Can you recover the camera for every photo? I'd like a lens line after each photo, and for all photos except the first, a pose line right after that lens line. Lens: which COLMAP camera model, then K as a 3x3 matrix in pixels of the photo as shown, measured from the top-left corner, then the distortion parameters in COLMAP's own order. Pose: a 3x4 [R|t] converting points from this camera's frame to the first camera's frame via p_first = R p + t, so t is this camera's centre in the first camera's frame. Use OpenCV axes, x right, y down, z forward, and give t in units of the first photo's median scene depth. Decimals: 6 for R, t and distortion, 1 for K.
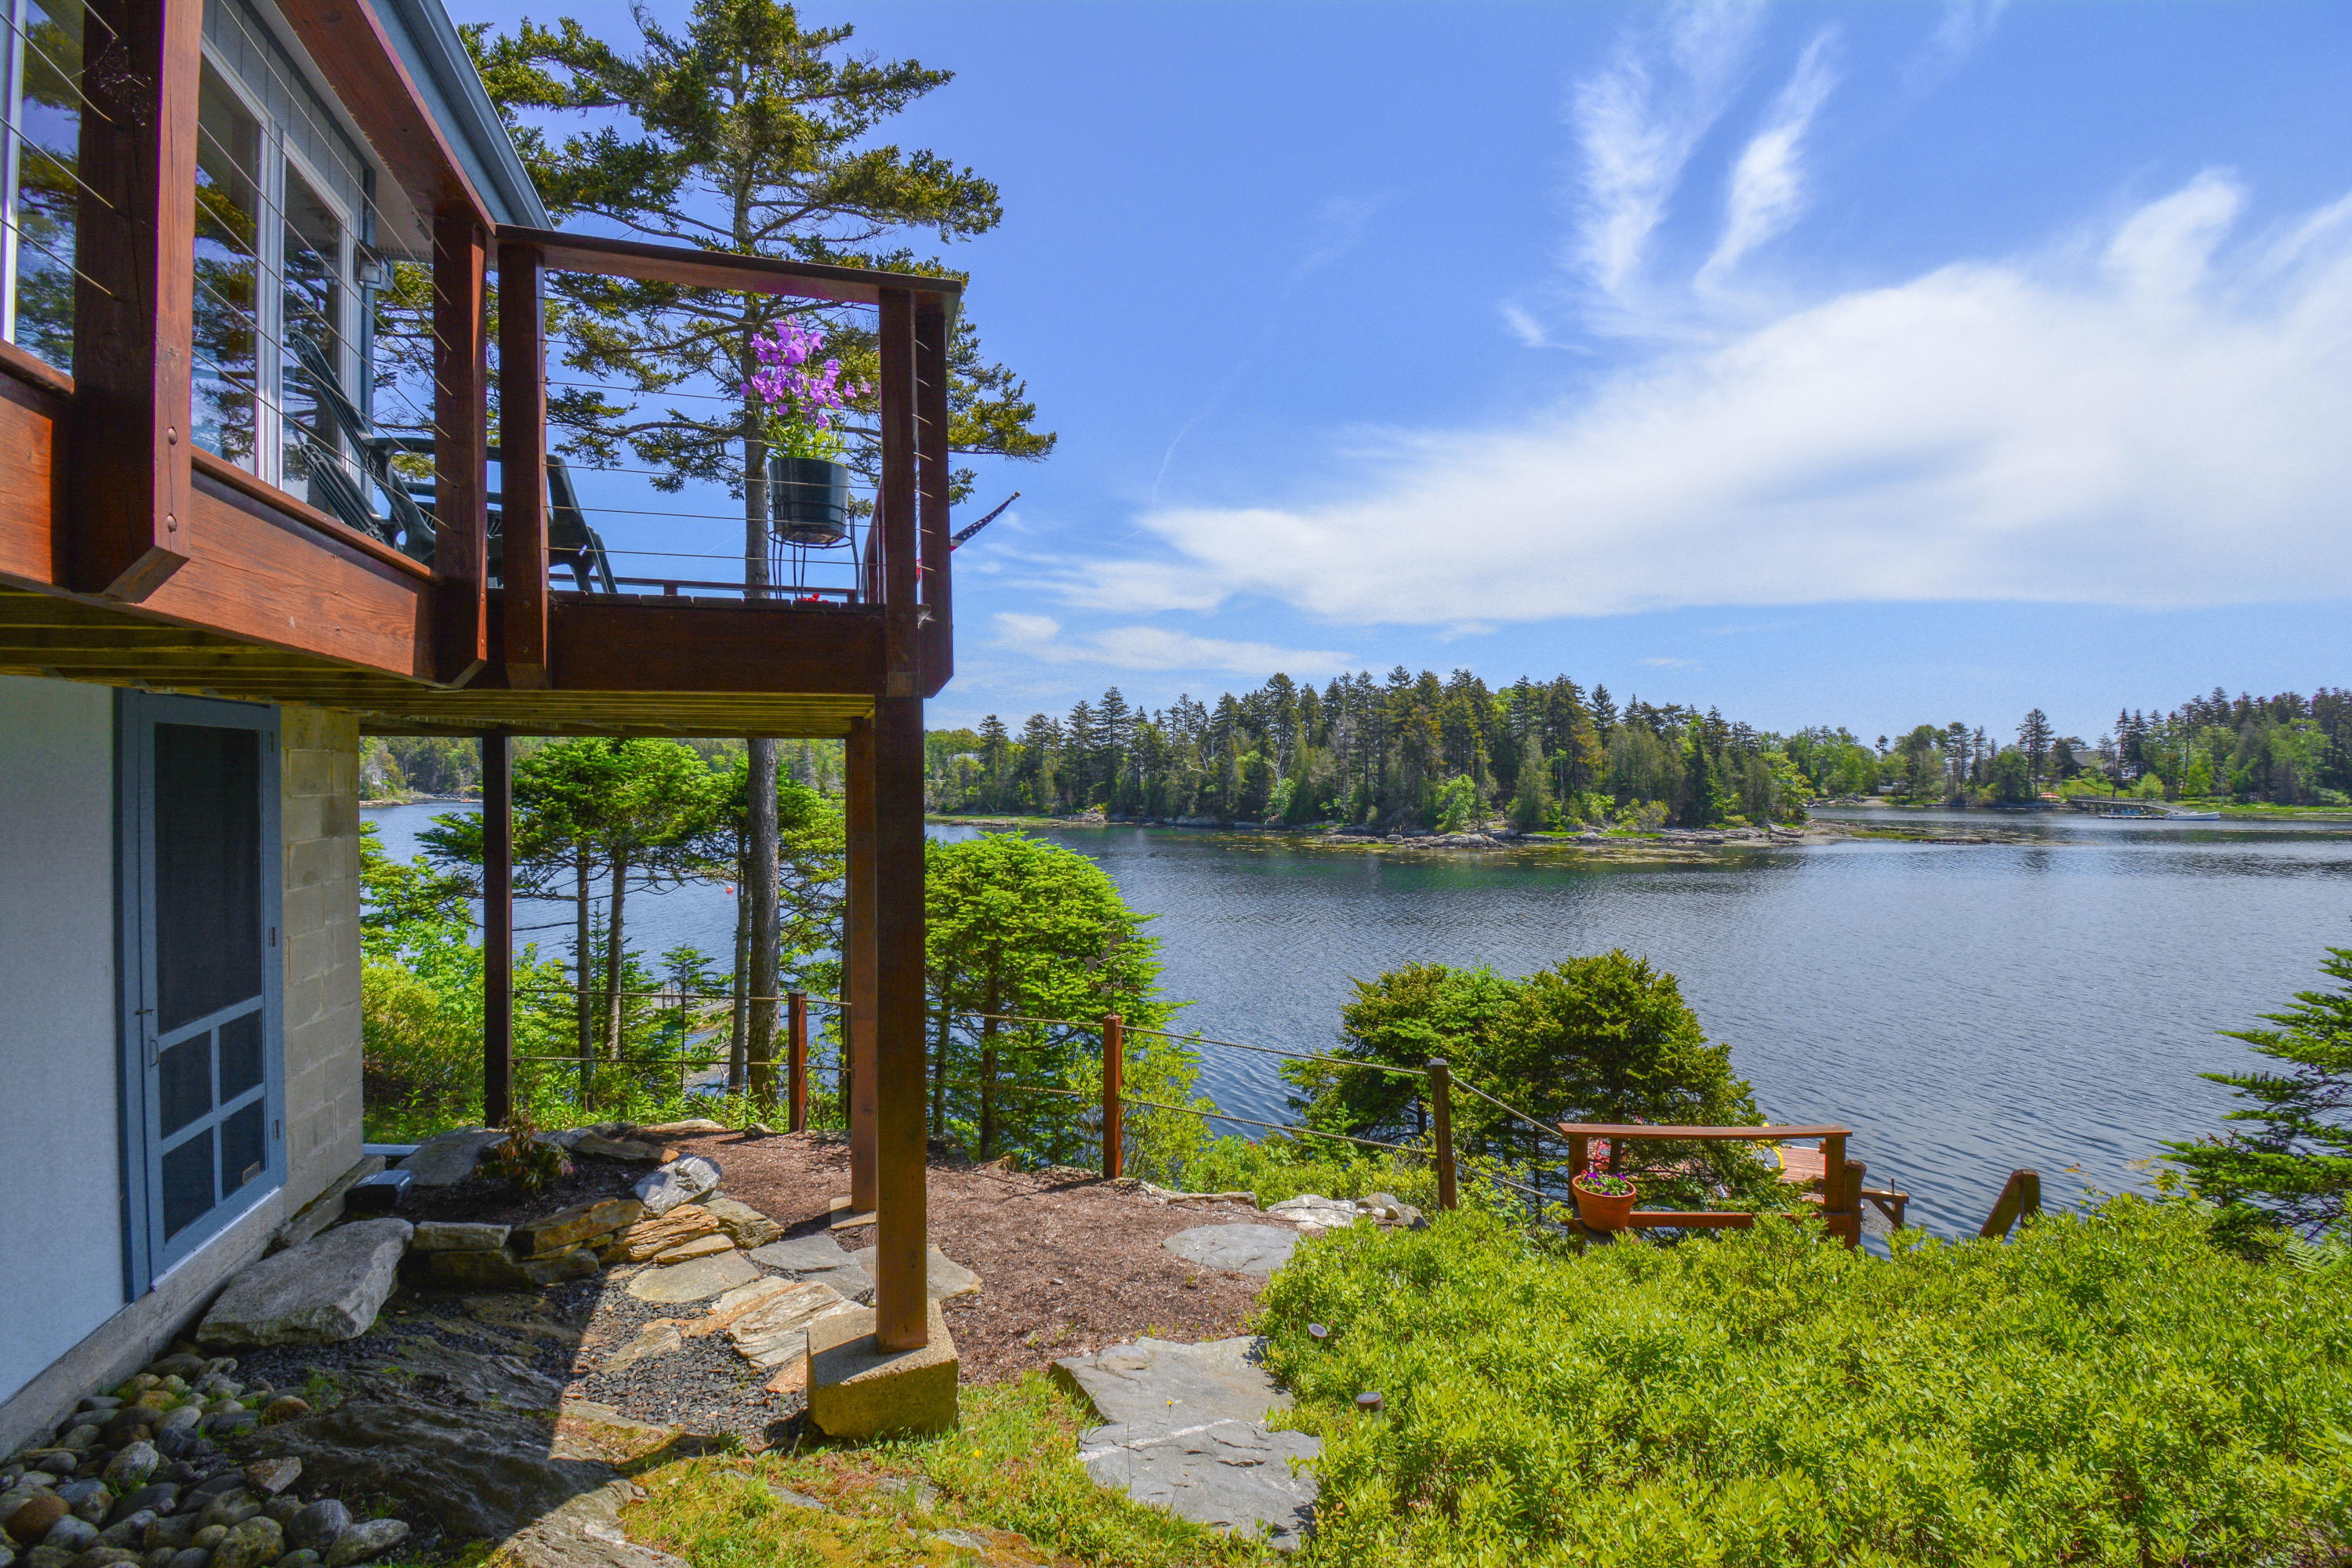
lens RADIAL K [[1042.1, 0, 1176.3], [0, 1042.1, 774.7], [0, 0, 1]] dist [0.021986, -0.028354]
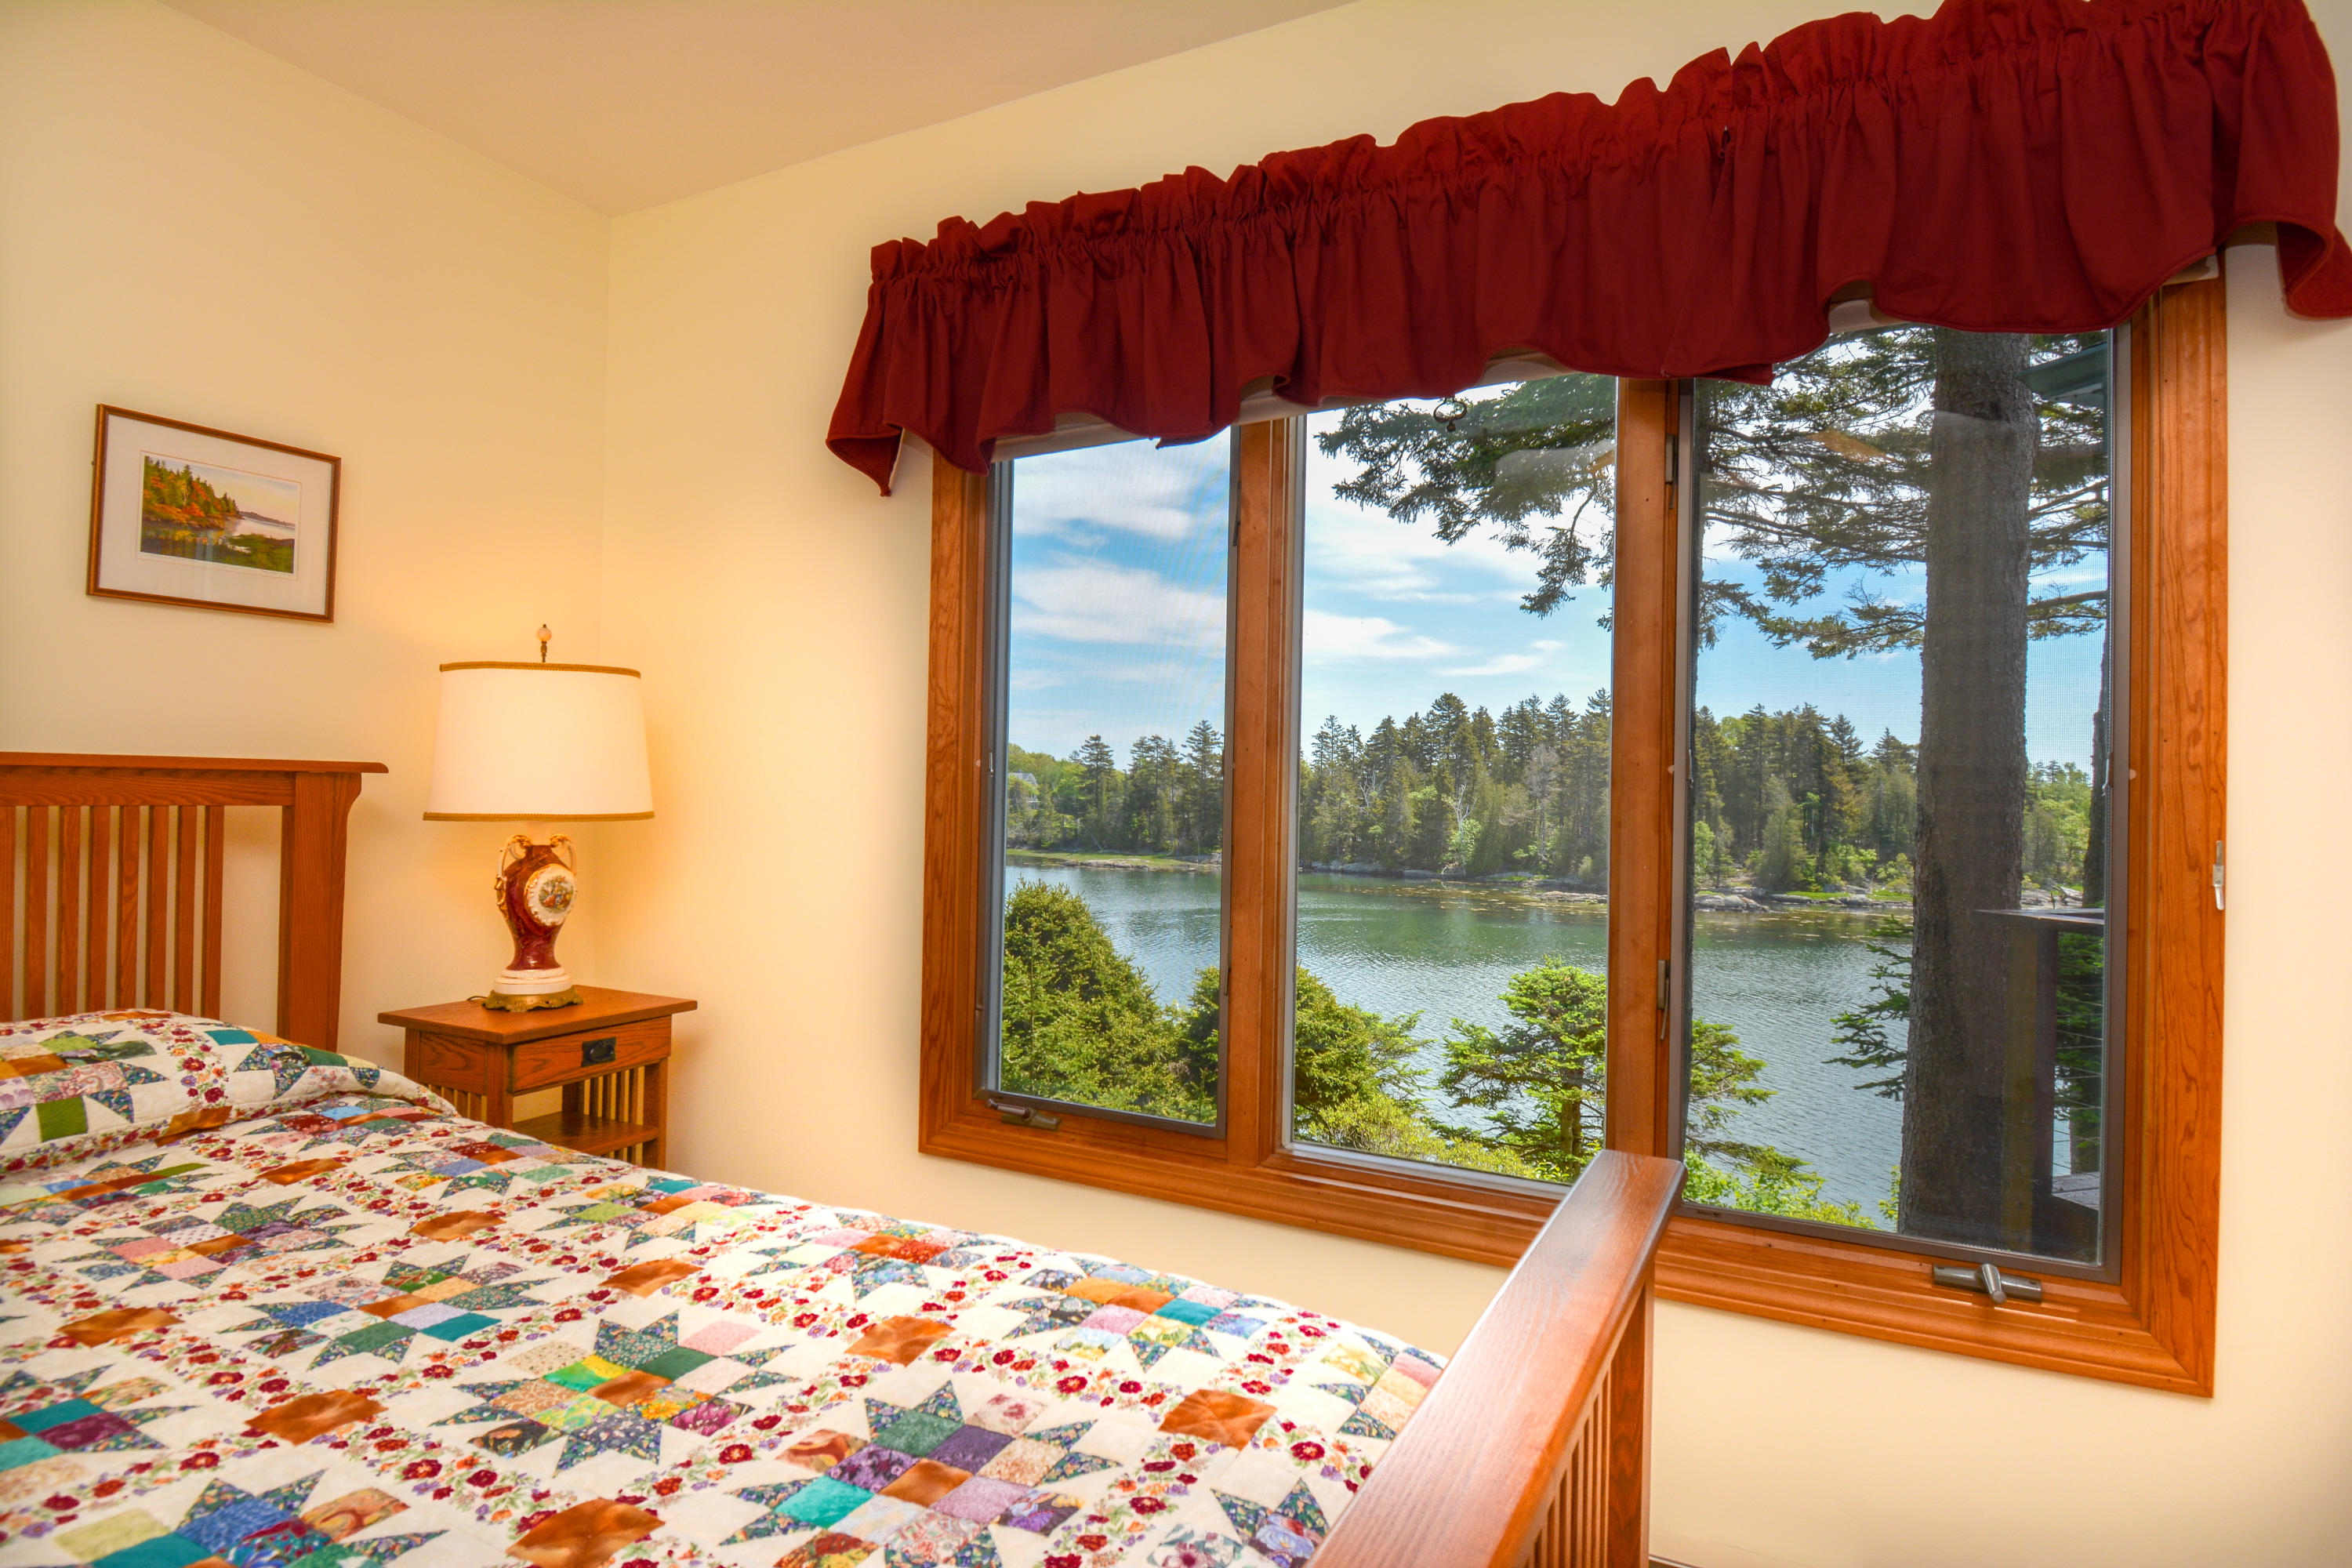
lens RADIAL K [[1229.0, 0, 1162.9], [0, 1229.0, 775.6], [0, 0, 1]] dist [0.001049, -0.019726]
pose [[0.999295, 0.017580, -0.033161, -0.119941], [-0.018083, 0.999725, -0.014903, -0.014007], [0.032890, 0.015492, 0.999339, -0.007544]]
